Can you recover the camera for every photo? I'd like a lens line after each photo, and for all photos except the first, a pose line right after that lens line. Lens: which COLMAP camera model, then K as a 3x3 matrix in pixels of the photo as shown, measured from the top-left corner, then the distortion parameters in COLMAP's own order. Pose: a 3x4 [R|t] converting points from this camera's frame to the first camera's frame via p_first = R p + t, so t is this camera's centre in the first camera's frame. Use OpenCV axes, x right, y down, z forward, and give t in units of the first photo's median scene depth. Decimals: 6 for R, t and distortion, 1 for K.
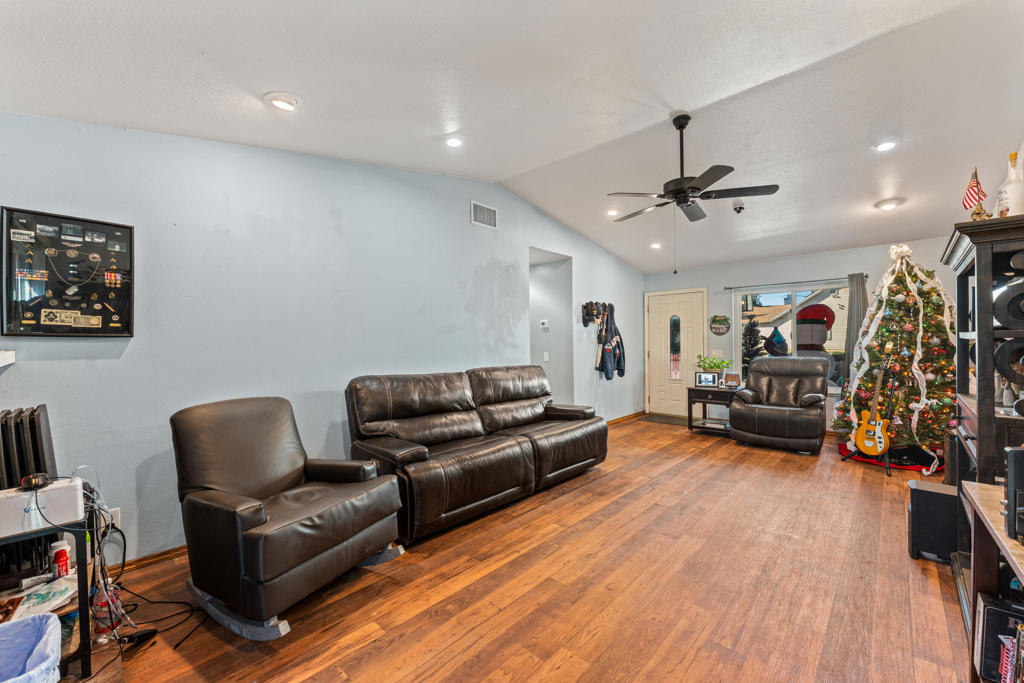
lens RADIAL K [[414.2, 0, 510.7], [0, 414.2, 345.4], [0, 0, 1]] dist [0.001998, -0.000357]
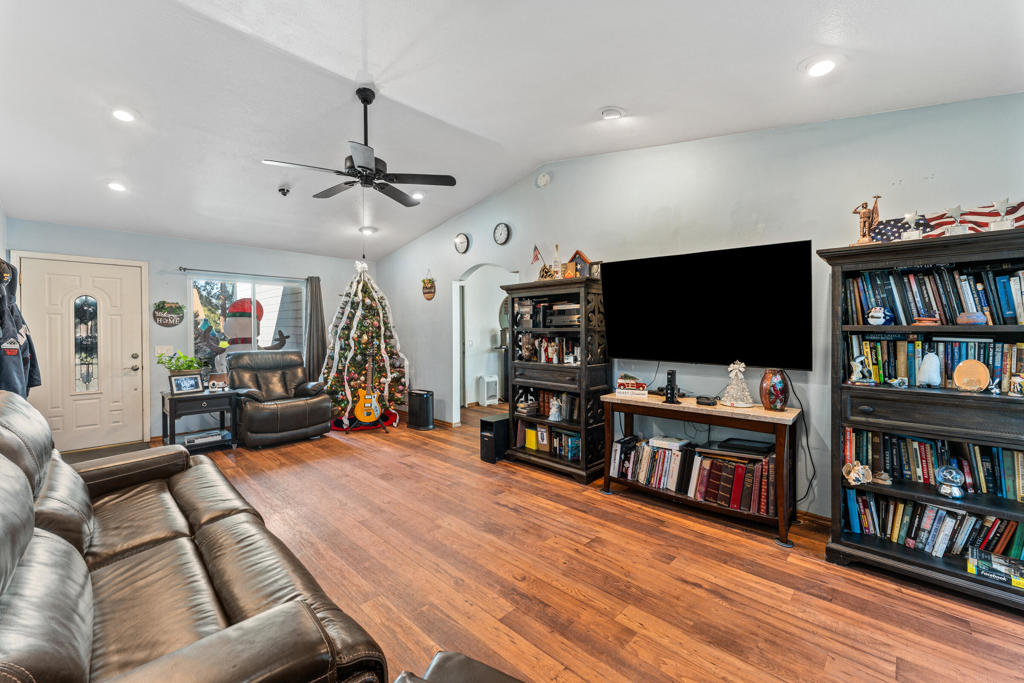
lens RADIAL K [[414.2, 0, 510.7], [0, 414.2, 333.0], [0, 0, 1]] dist [0.001998, -0.000357]
pose [[0.014359, 0.004069, 0.999889, -0.394259], [0.015331, 0.999873, -0.004289, -0.000124], [-0.999779, 0.015391, 0.014295, 0.520891]]
